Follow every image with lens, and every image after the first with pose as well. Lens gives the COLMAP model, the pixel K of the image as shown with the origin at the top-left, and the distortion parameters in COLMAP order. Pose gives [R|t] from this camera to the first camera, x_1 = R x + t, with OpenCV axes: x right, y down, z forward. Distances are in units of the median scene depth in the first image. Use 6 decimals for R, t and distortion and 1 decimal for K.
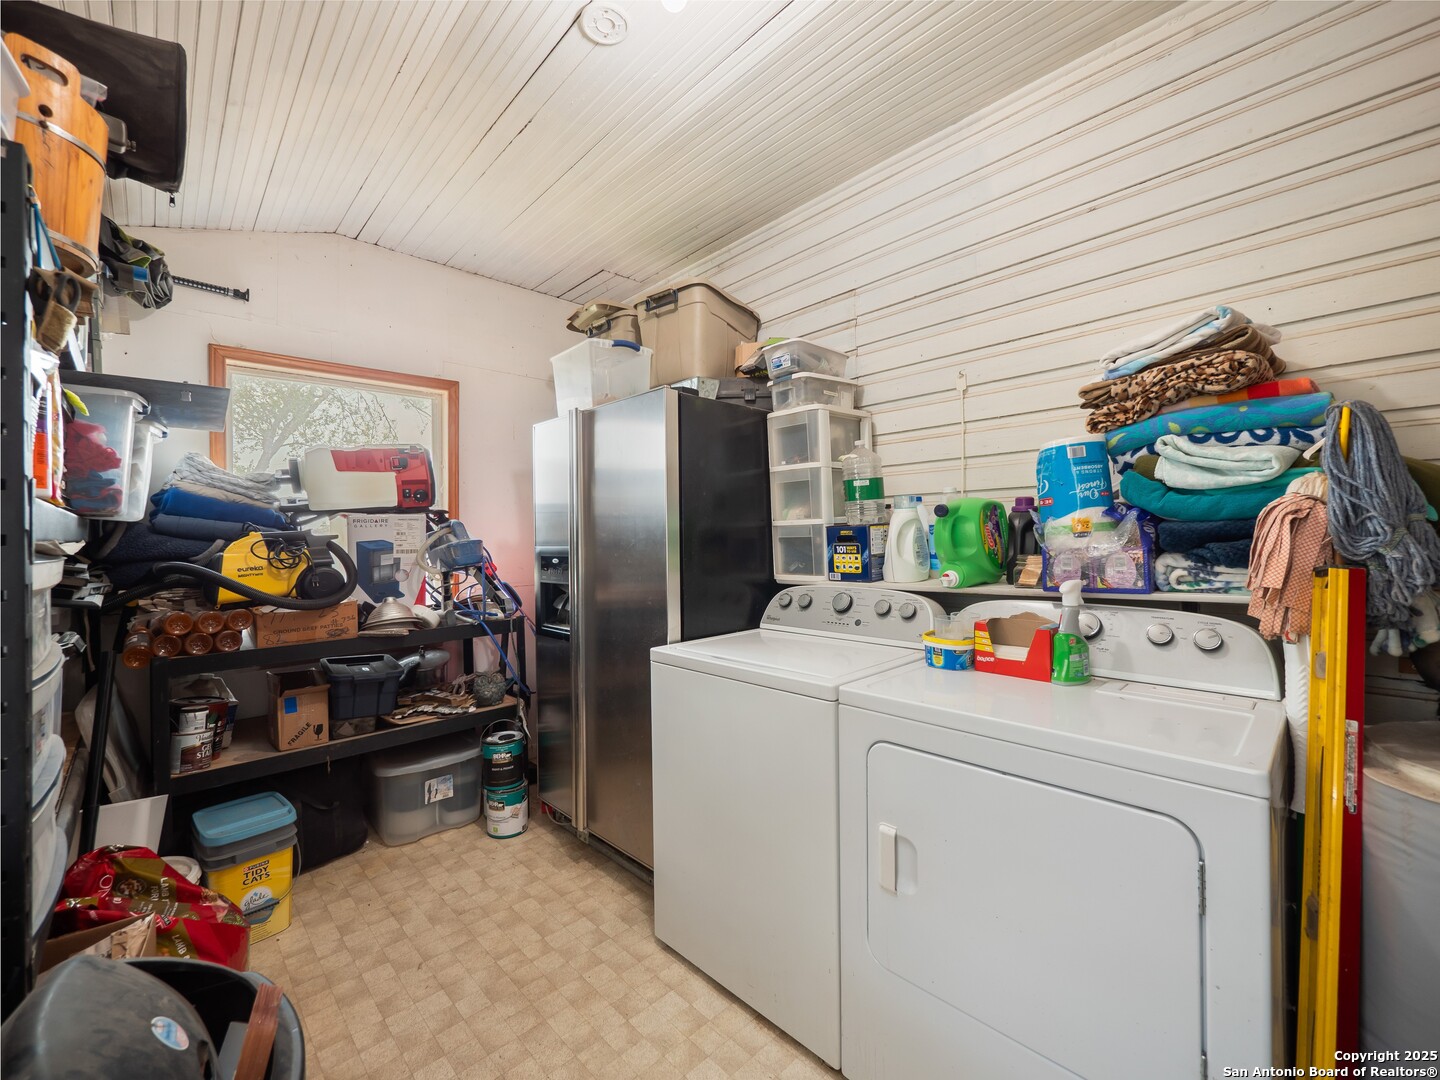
lens RADIAL K [[608.3, 0, 702.3], [0, 608.3, 531.8], [0, 0, 1]] dist [-0.003688, -0.000647]
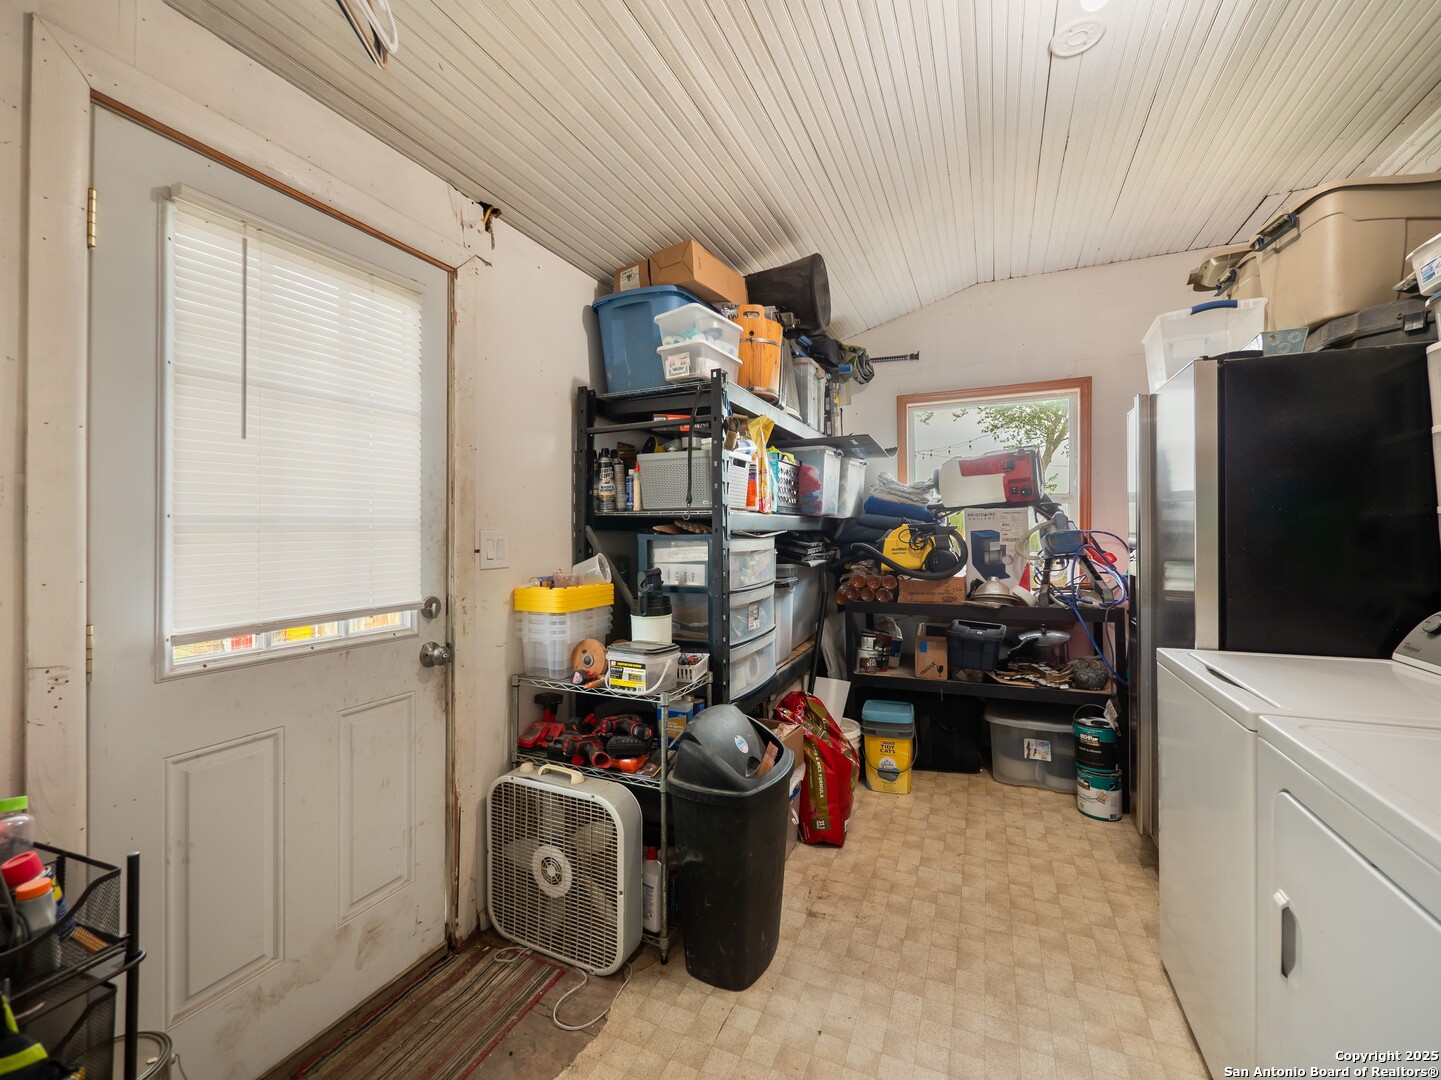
lens RADIAL K [[608.7, 0, 702.8], [0, 608.7, 531.8], [0, 0, 1]] dist [-0.003688, -0.000647]
pose [[0.375329, 0.010439, -0.926833, 0.408561], [0.008298, 0.999859, 0.014622, -0.005734], [0.926855, -0.013179, 0.375189, -0.000190]]
